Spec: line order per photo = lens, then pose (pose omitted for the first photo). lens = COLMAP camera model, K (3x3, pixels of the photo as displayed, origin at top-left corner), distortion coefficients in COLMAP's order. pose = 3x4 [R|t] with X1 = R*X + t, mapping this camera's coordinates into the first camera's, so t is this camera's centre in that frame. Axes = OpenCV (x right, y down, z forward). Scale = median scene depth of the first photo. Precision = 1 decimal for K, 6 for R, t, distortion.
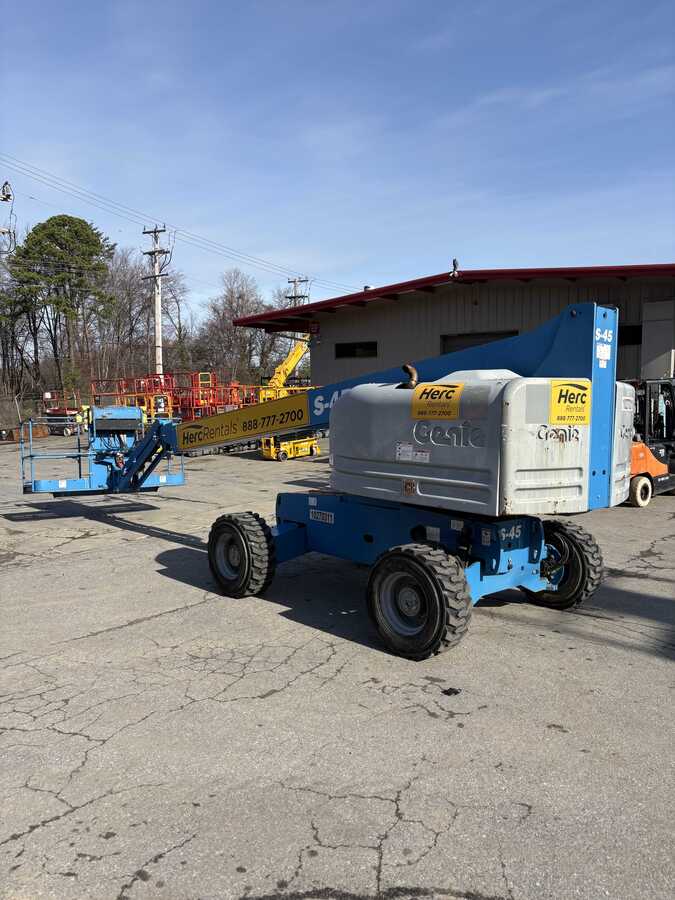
lens RADIAL K [[680.4, 0, 334.6], [0, 680.4, 450.8], [0, 0, 1]] dist [0.028460, -0.011799]
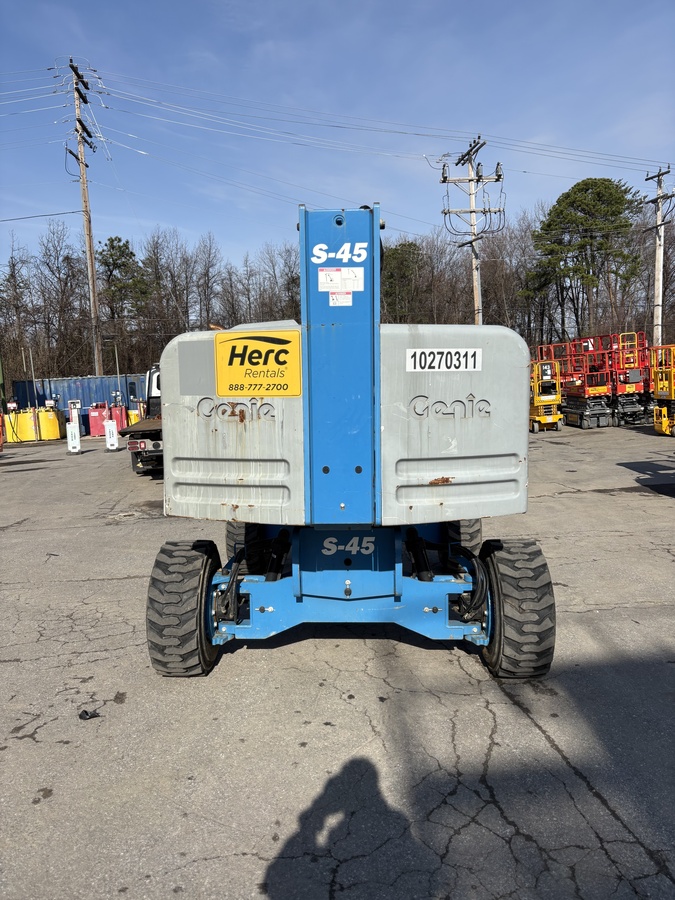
lens RADIAL K [[680.4, 0, 330.9], [0, 680.4, 450.2], [0, 0, 1]] dist [0.028460, -0.011799]
pose [[0.708652, 0.047988, -0.703924, 0.746044], [-0.015999, 0.998521, 0.051965, -0.017888], [0.705377, -0.025563, 0.708372, 0.480144]]
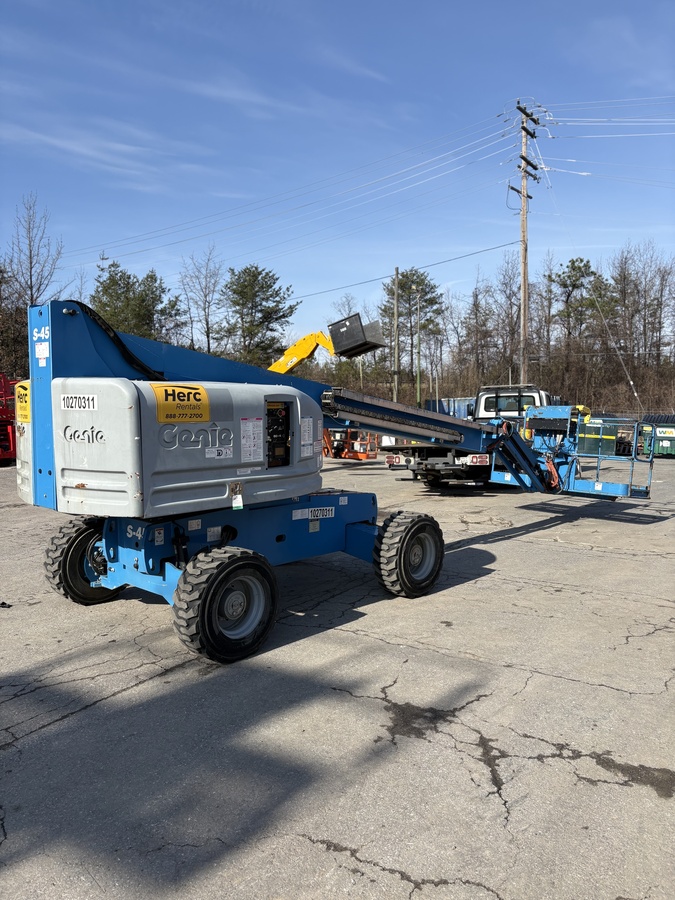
lens RADIAL K [[680.4, 0, 333.4], [0, 680.4, 451.4], [0, 0, 1]] dist [0.028460, -0.011799]
pose [[0.084313, 0.061200, -0.994558, 1.266377], [-0.061321, 0.996539, 0.056123, -0.071350], [0.994551, 0.056256, 0.087774, 1.191409]]
